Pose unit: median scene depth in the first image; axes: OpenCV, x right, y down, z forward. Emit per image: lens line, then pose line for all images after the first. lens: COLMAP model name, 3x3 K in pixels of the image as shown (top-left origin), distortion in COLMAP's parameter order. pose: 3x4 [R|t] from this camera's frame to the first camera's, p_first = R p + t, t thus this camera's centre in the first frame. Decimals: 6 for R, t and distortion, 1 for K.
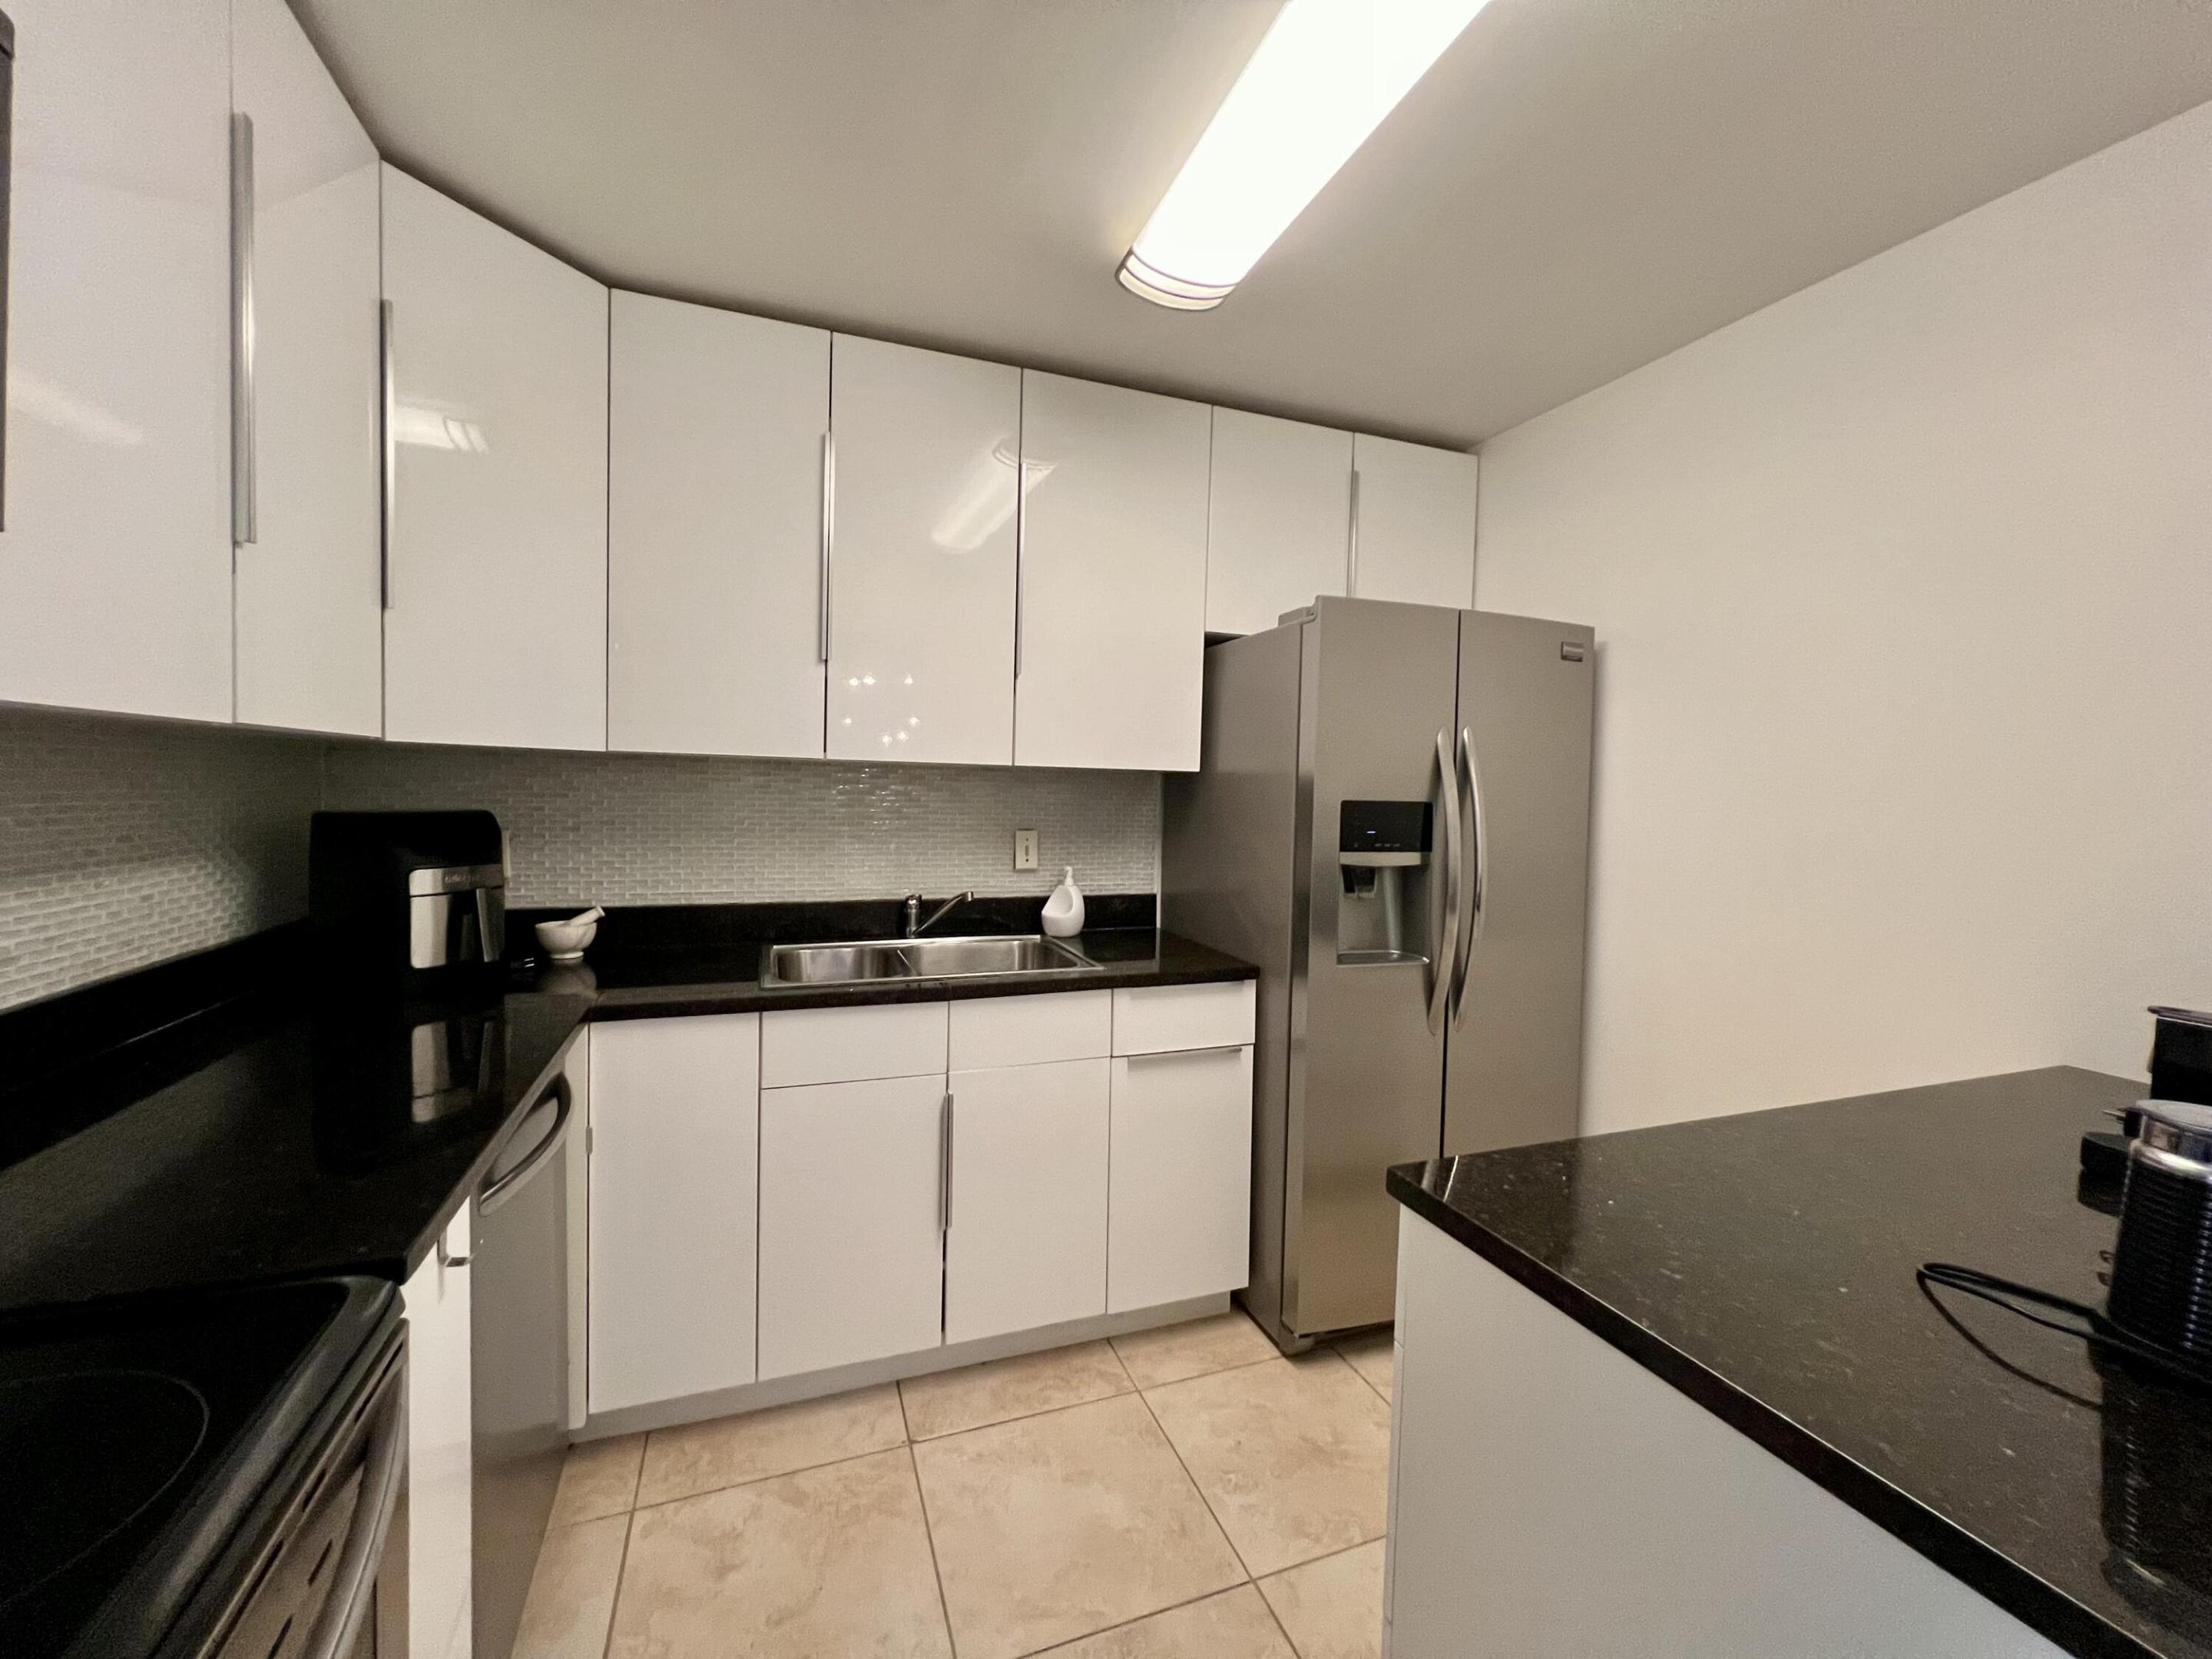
lens RADIAL K [[889.7, 0, 1088.7], [0, 889.7, 829.4], [0, 0, 1]] dist [0.000175, -0.000683]
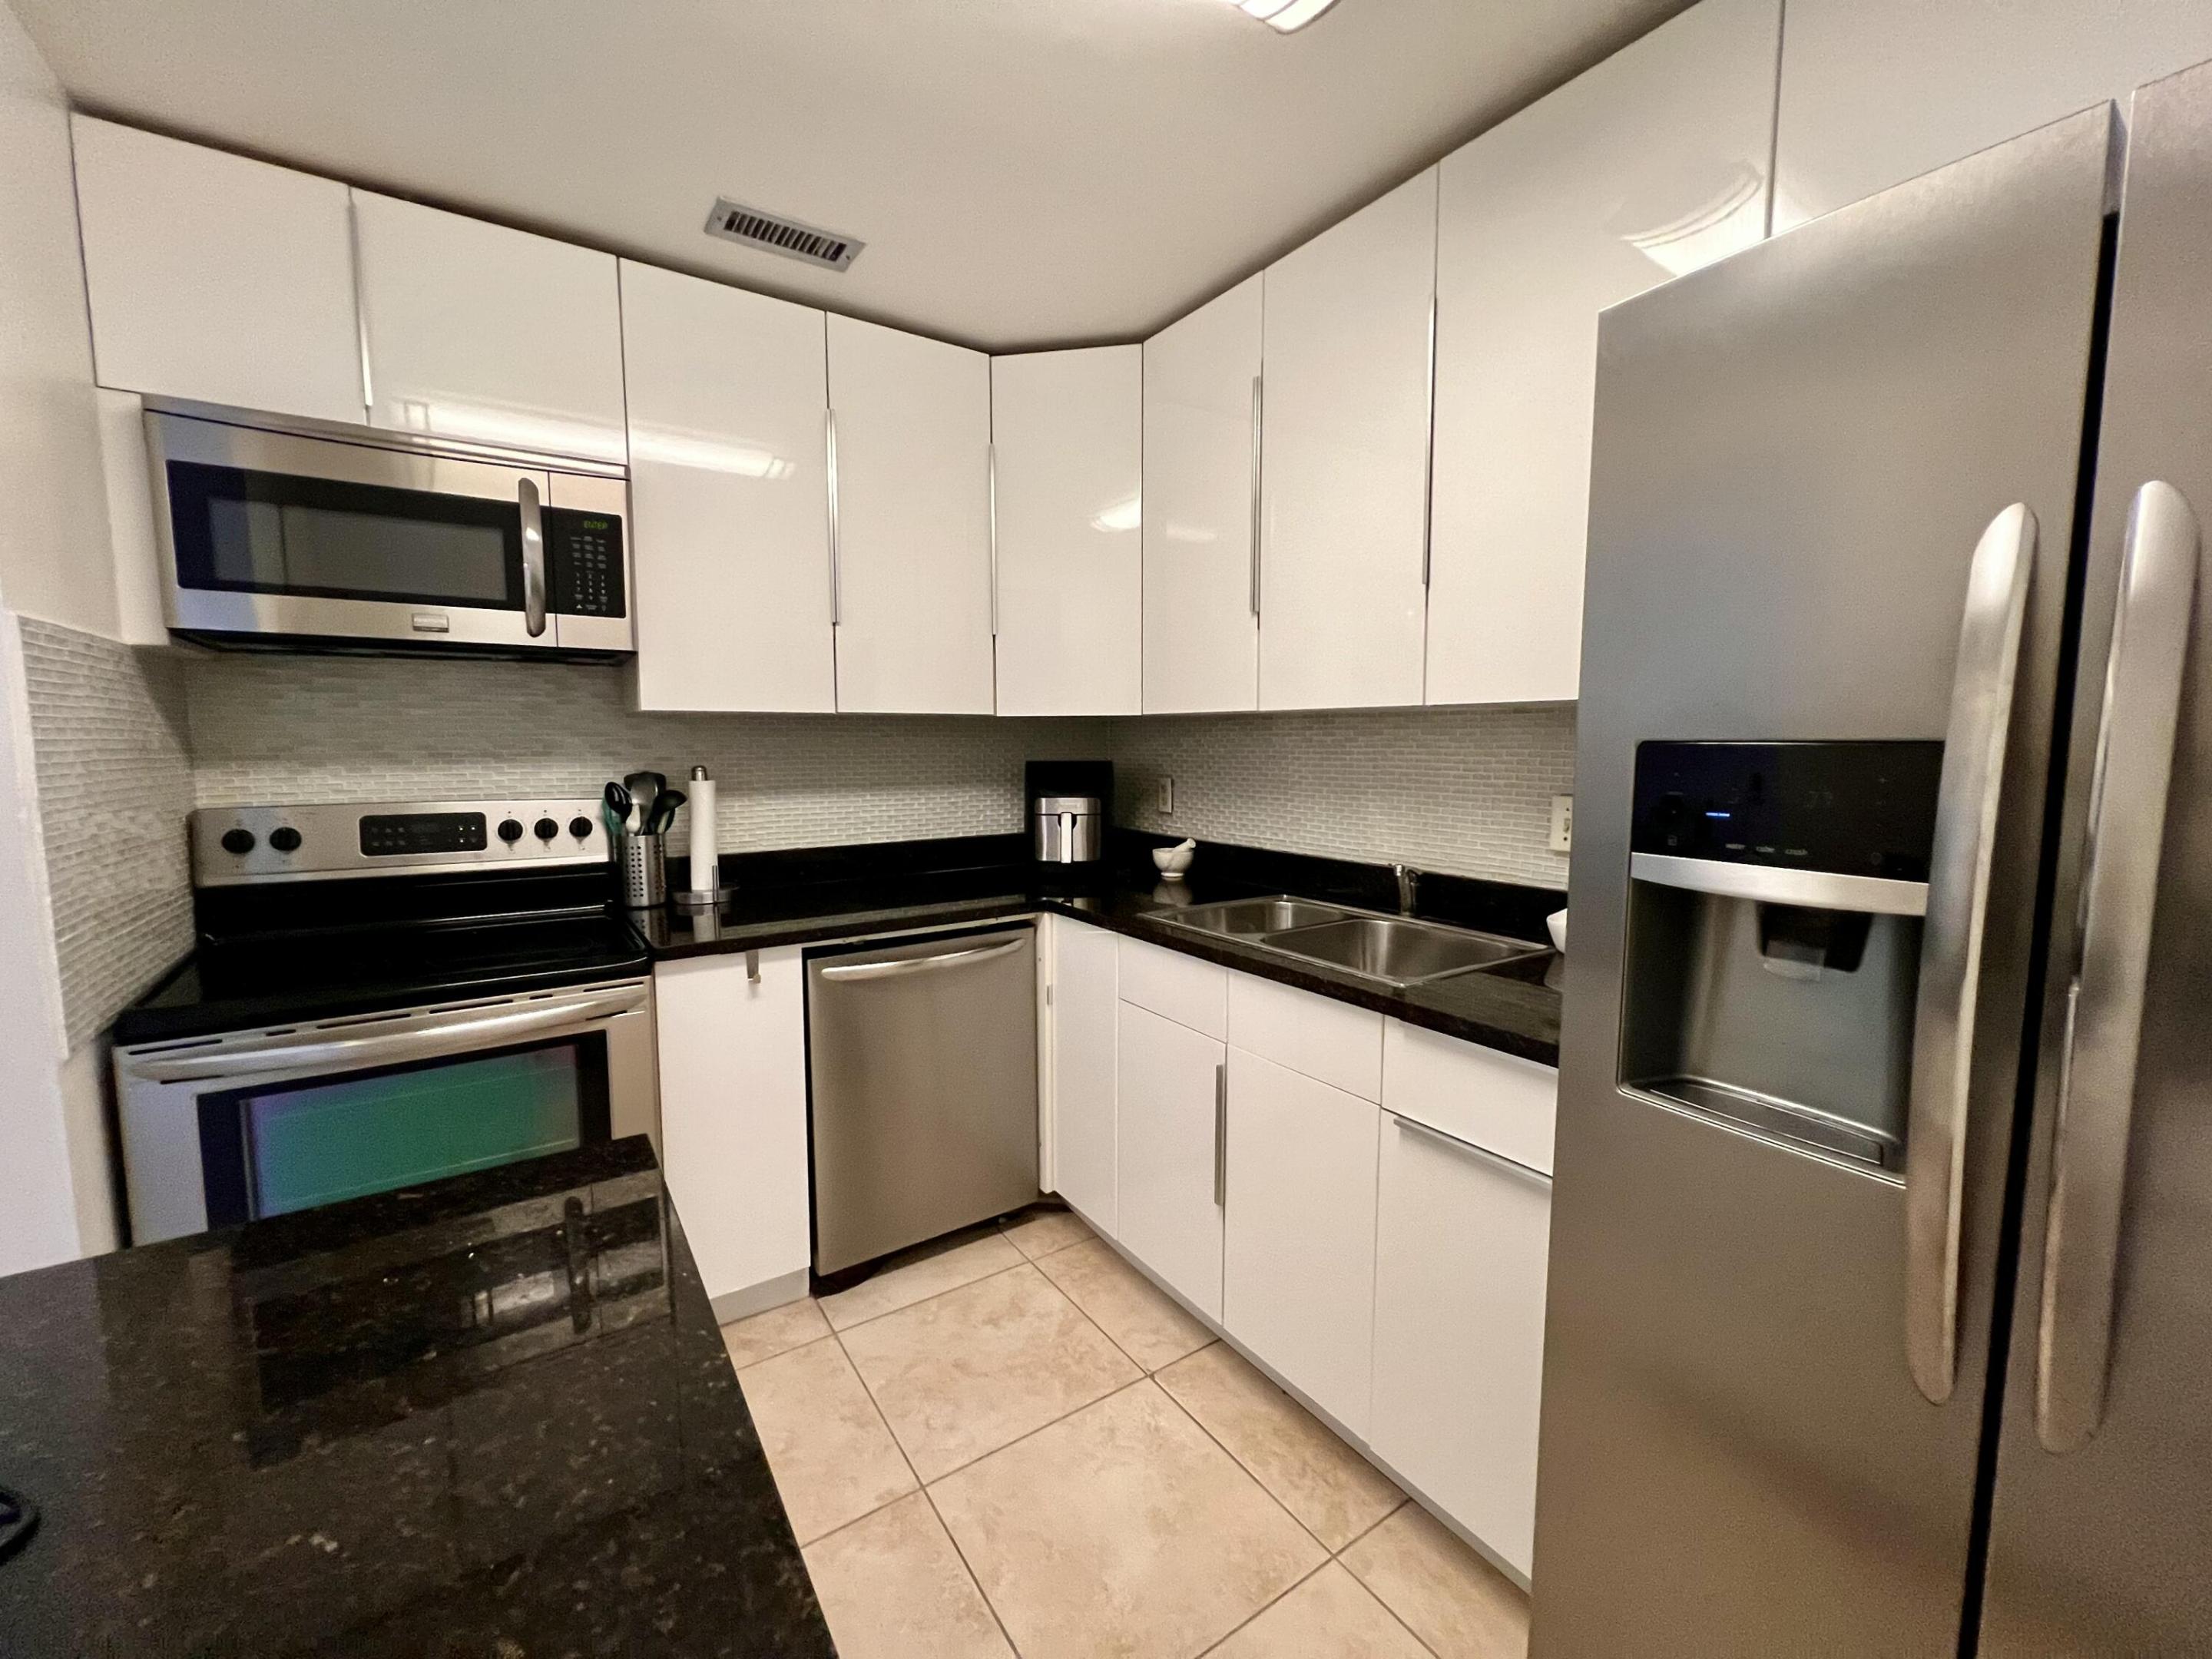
lens RADIAL K [[889.7, 0, 1108.8], [0, 889.7, 824.7], [0, 0, 1]] dist [0.000175, -0.000683]
pose [[0.244607, 0.070263, -0.967073, 0.661000], [-0.036946, 0.997322, 0.063116, -0.008520], [0.968918, 0.020291, 0.246548, 0.613613]]
